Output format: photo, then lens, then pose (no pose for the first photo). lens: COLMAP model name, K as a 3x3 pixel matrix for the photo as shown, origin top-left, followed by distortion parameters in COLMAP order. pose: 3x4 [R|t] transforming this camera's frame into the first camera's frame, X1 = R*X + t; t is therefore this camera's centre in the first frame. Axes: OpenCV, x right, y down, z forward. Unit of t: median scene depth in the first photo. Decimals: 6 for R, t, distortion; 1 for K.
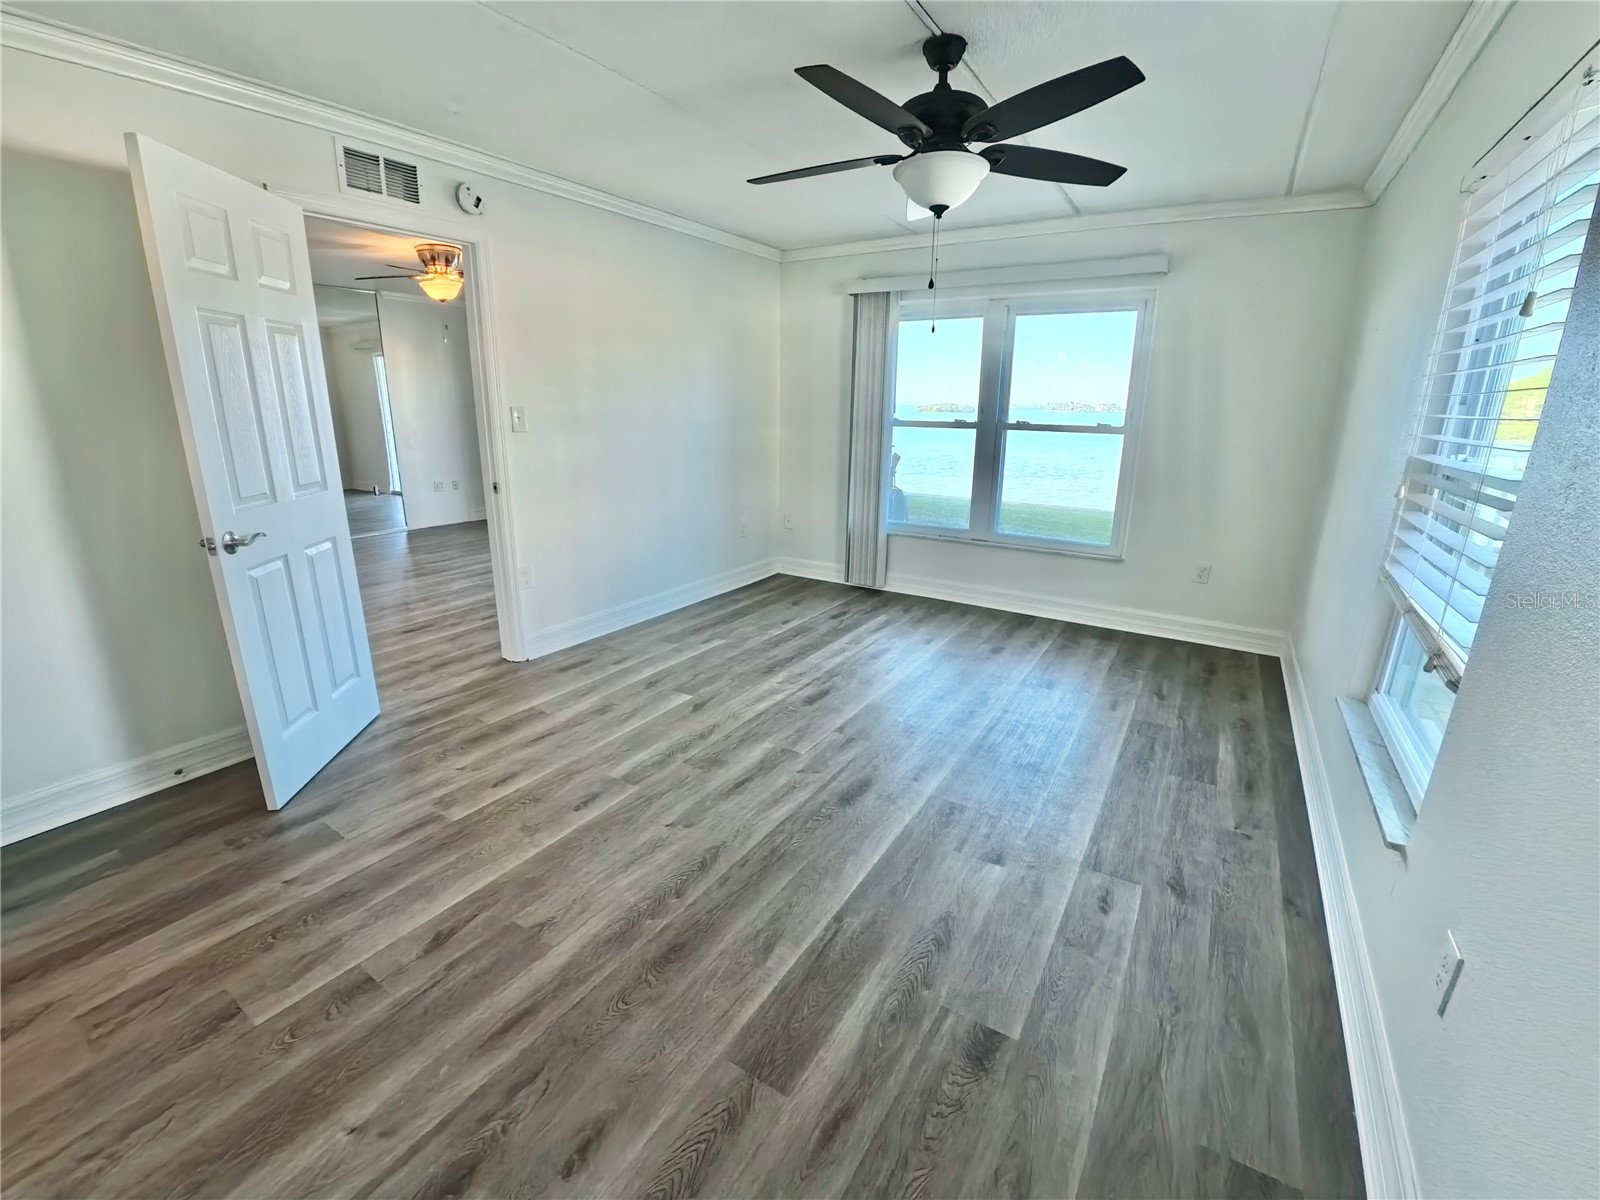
lens RADIAL K [[674.5, 0, 801.2], [0, 674.5, 600.1], [0, 0, 1]] dist [-0.055907, 0.007240]
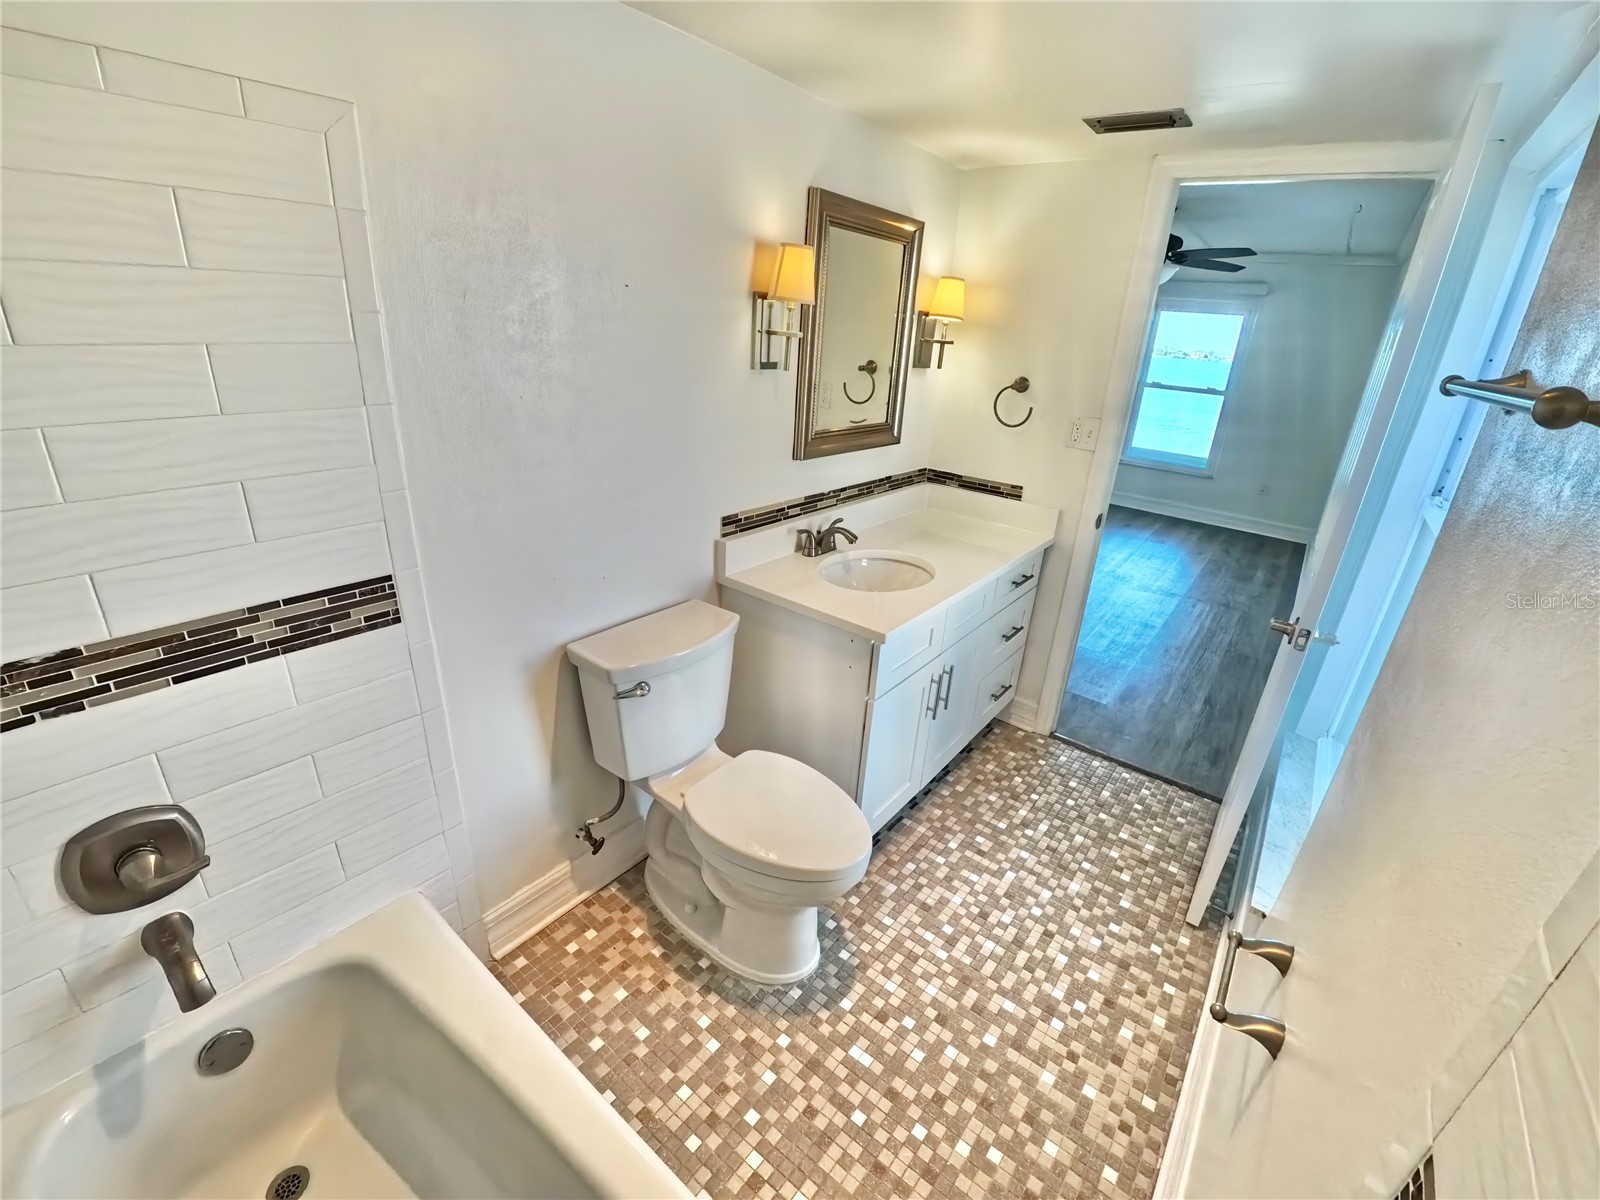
lens RADIAL K [[674.5, 0, 801.2], [0, 674.5, 600.1], [0, 0, 1]] dist [-0.055907, 0.007240]
pose [[0.993303, 0.084843, -0.078427, -0.496218], [-0.076510, 0.991656, 0.103757, 0.207845], [0.086576, -0.097061, 0.991506, -0.968847]]
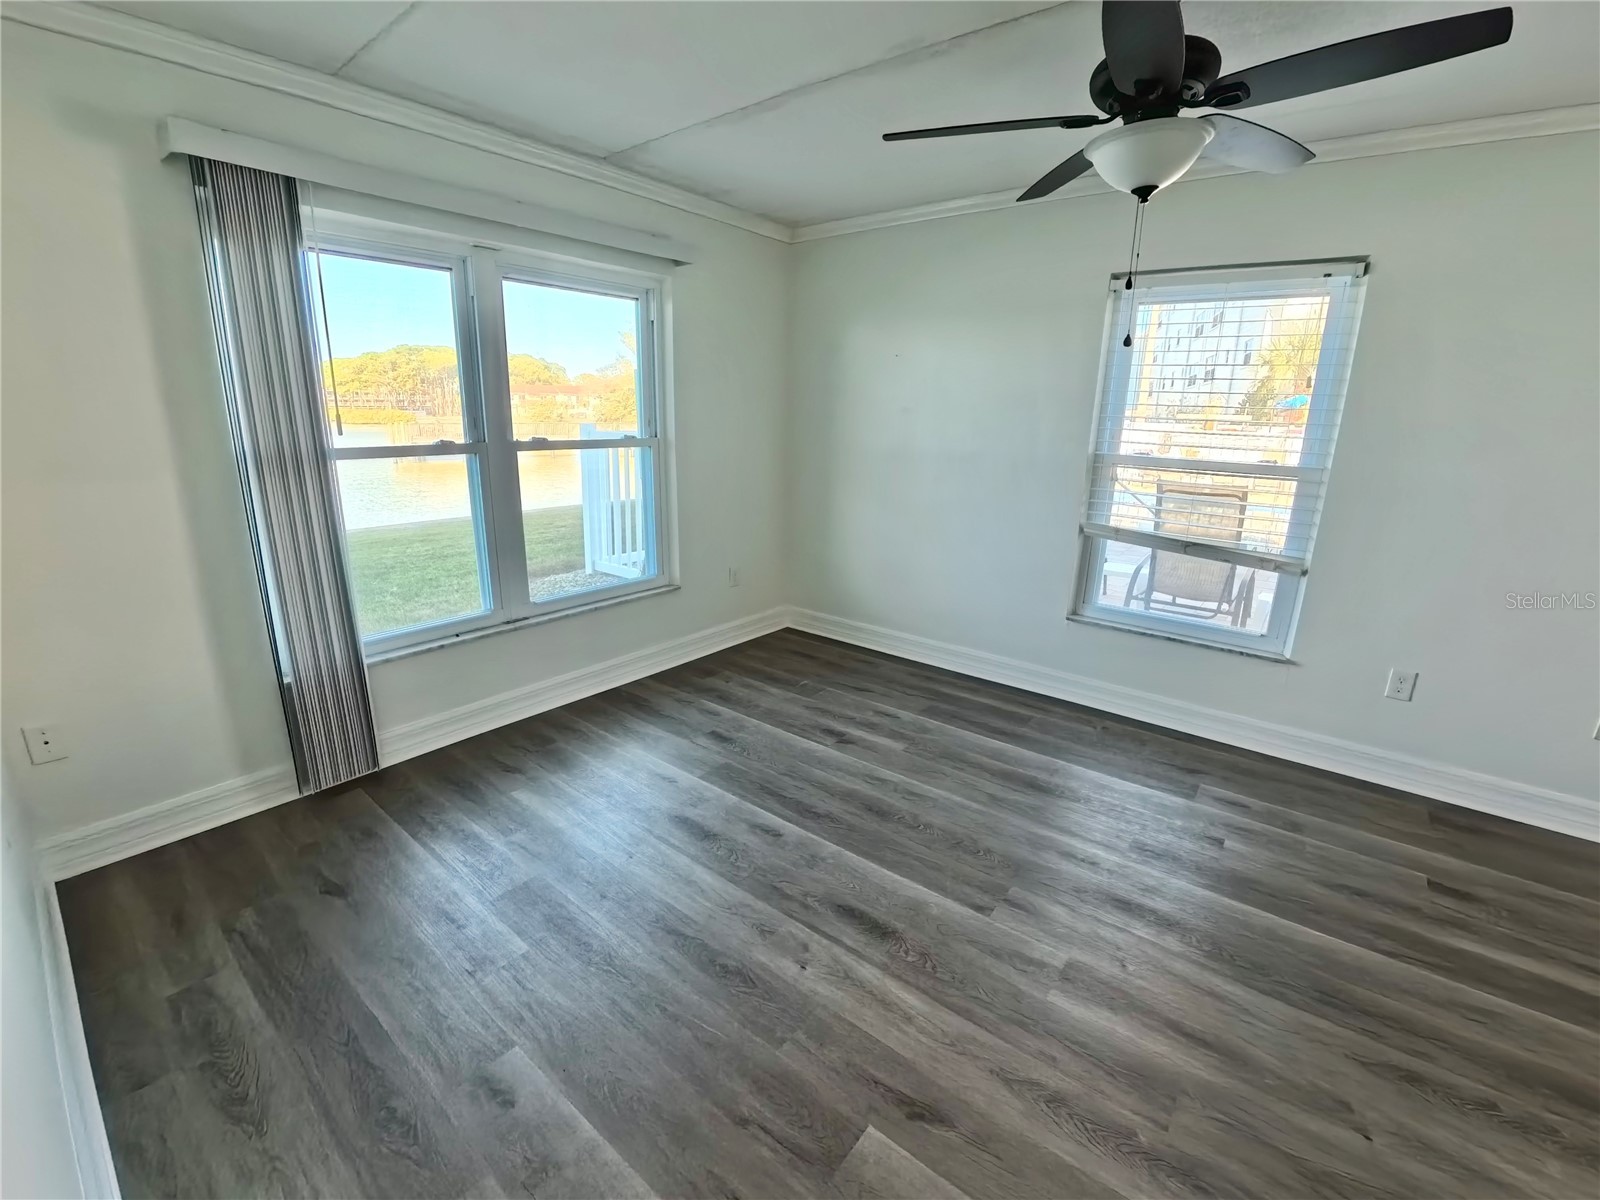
lens RADIAL K [[674.5, 0, 801.2], [0, 674.5, 600.1], [0, 0, 1]] dist [-0.055907, 0.007240]
pose [[0.113017, -0.274498, 0.954923, -0.546018], [0.259186, 0.935950, 0.238369, -0.324658], [-0.959192, 0.220563, 0.176925, 1.037846]]
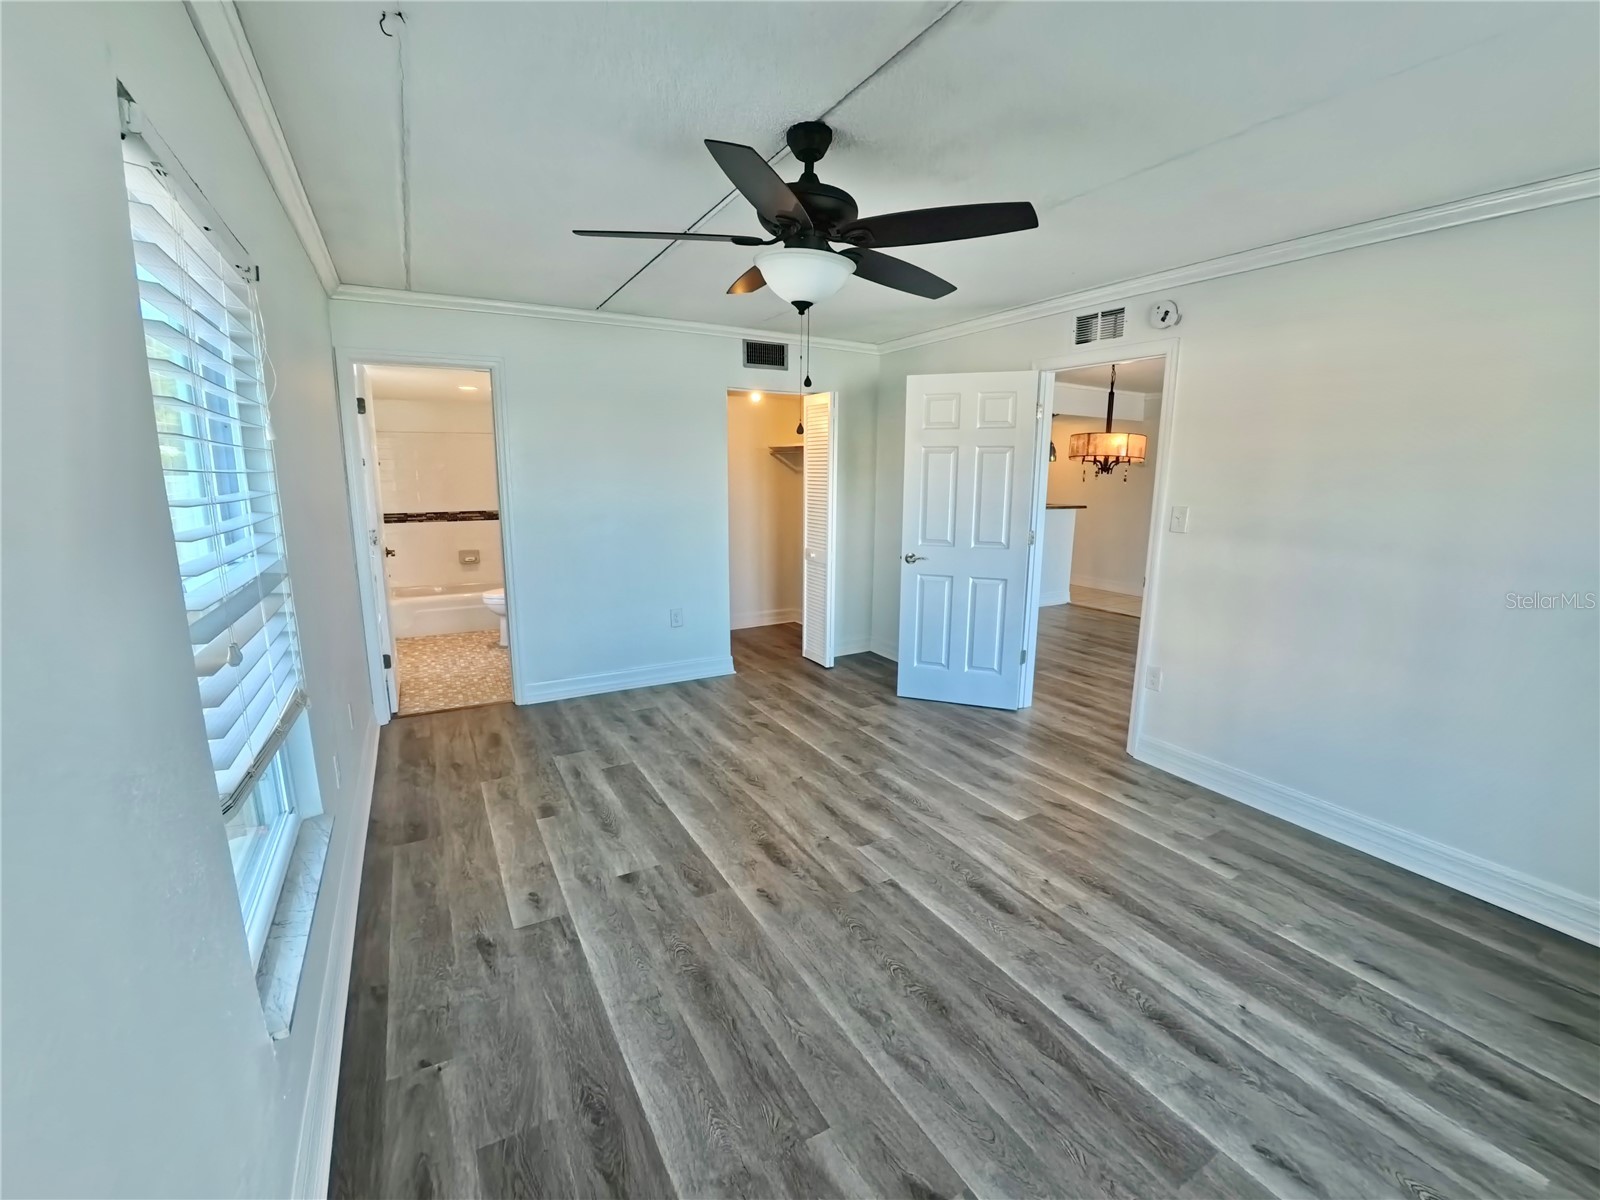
lens RADIAL K [[674.5, 0, 801.2], [0, 674.5, 600.1], [0, 0, 1]] dist [-0.055907, 0.007240]
pose [[-0.471821, 0.151573, -0.868568, 0.826097], [-0.260354, 0.917233, 0.301494, -0.376391], [0.842378, 0.368387, -0.393308, 1.157761]]
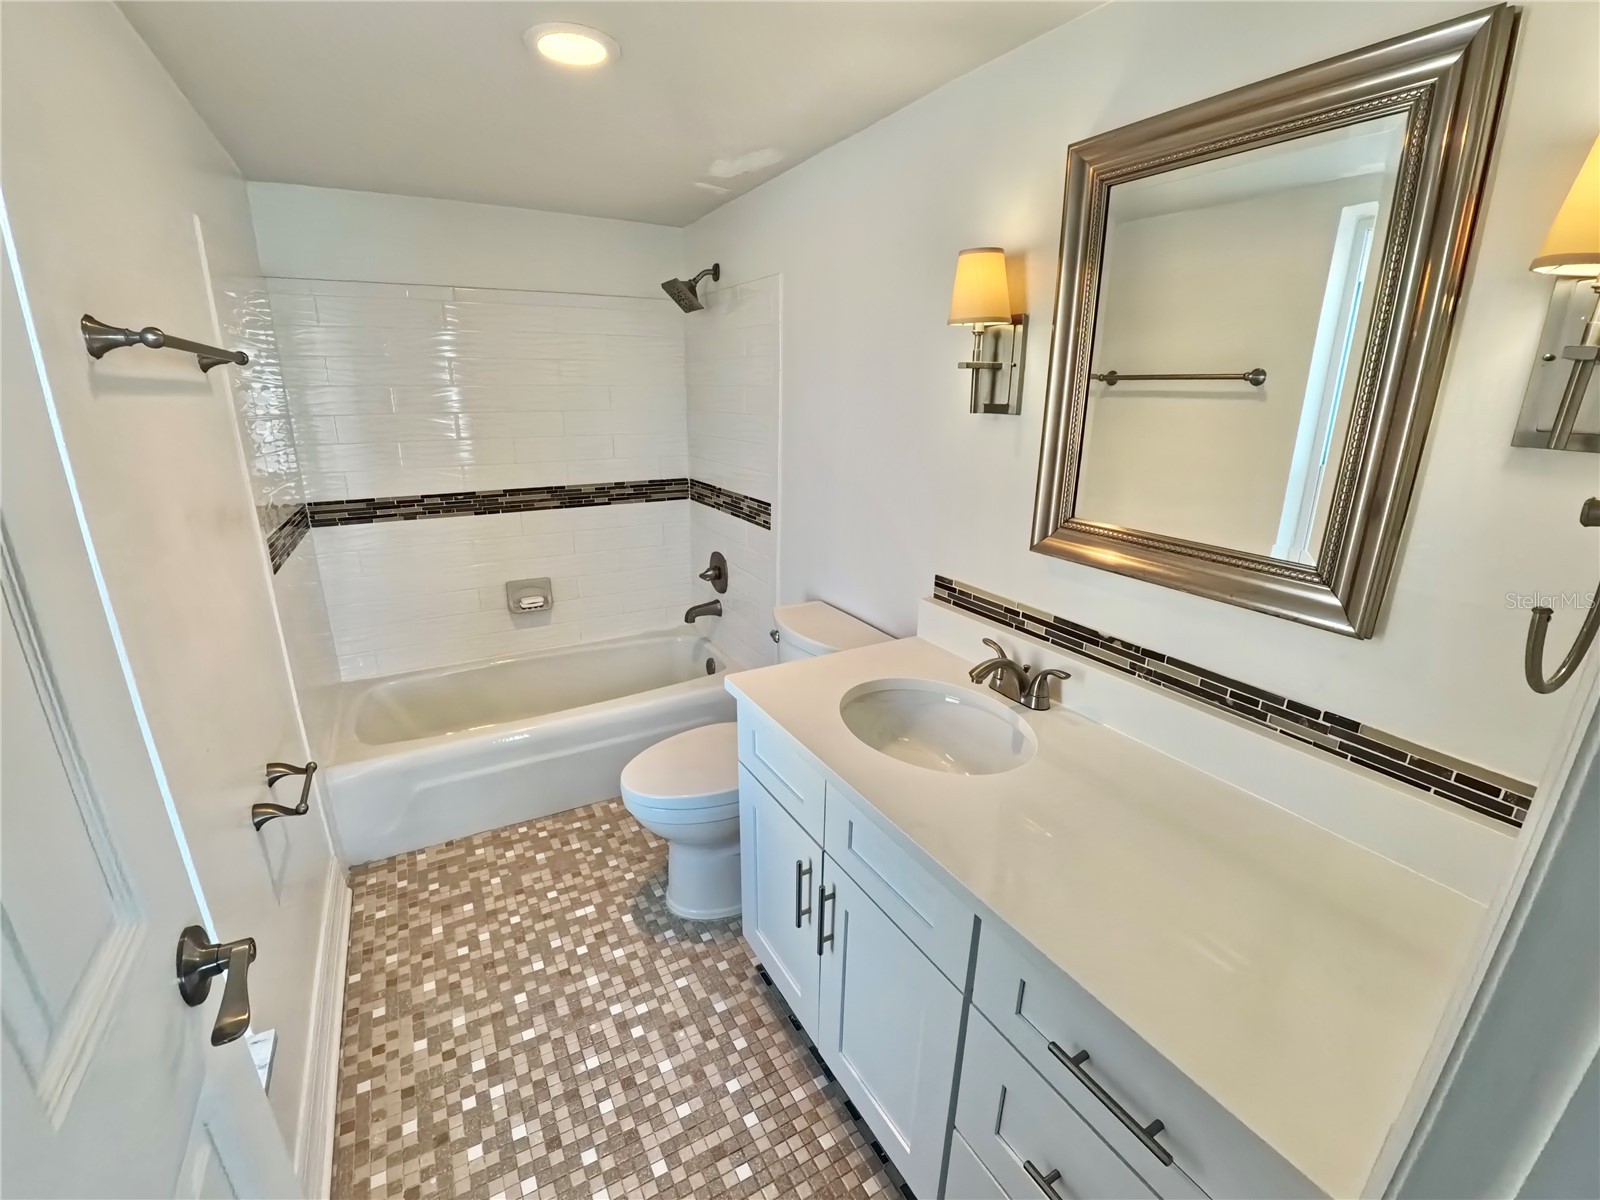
lens RADIAL K [[674.5, 0, 801.2], [0, 674.5, 600.1], [0, 0, 1]] dist [-0.055907, 0.007240]
pose [[-0.467750, 0.245552, -0.849067, -0.049122], [-0.263222, 0.878346, 0.399028, 0.007123], [0.843756, 0.410138, -0.346211, -0.157551]]
